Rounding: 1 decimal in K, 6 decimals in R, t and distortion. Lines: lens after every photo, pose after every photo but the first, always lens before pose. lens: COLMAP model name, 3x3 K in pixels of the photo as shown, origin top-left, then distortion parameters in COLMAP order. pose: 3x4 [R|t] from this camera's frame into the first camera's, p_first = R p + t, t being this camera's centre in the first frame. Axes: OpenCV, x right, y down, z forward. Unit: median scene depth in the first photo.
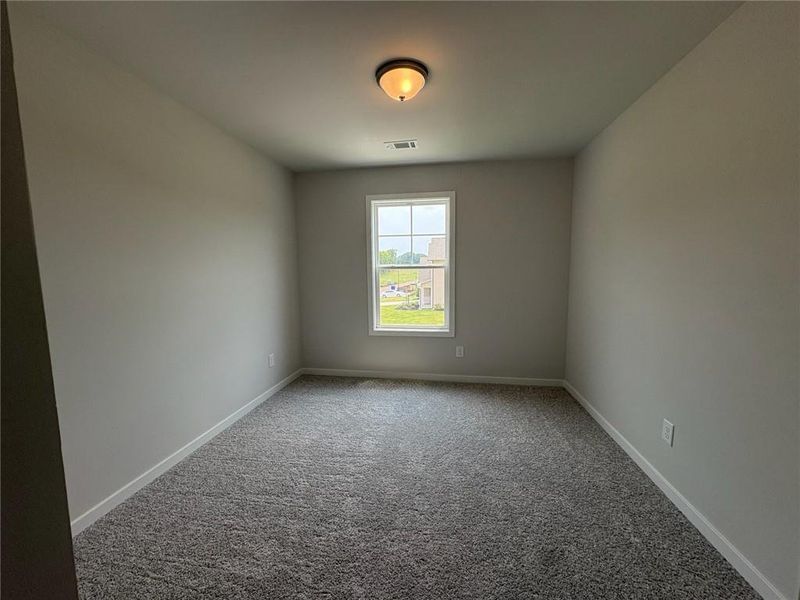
lens RADIAL K [[326.0, 0, 400.4], [0, 326.0, 298.0], [0, 0, 1]] dist [0.015699, 0.000162]
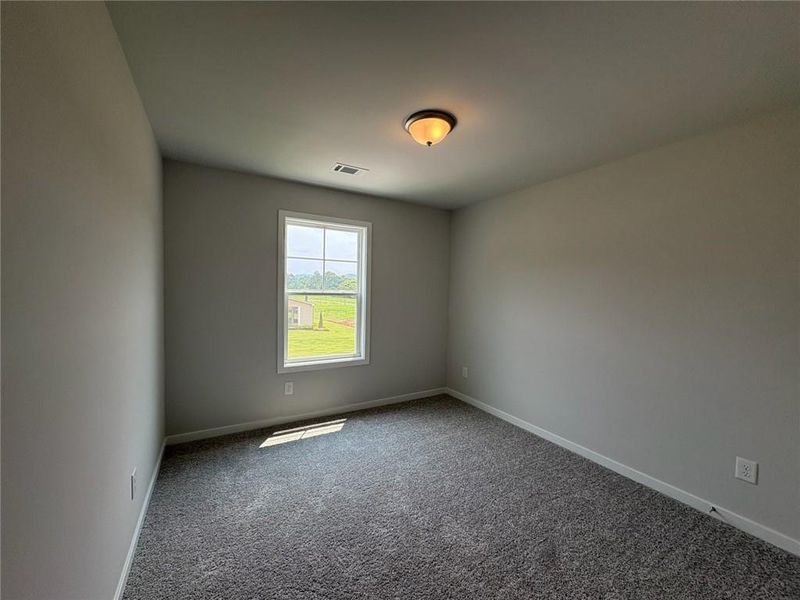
lens RADIAL K [[326.0, 0, 400.9], [0, 326.0, 299.9], [0, 0, 1]] dist [0.015699, 0.000162]
pose [[0.765992, 0.004188, 0.642837, -0.410666], [0.033147, 0.998391, -0.046002, -0.027200], [-0.641995, 0.056545, 0.764621, 0.148264]]
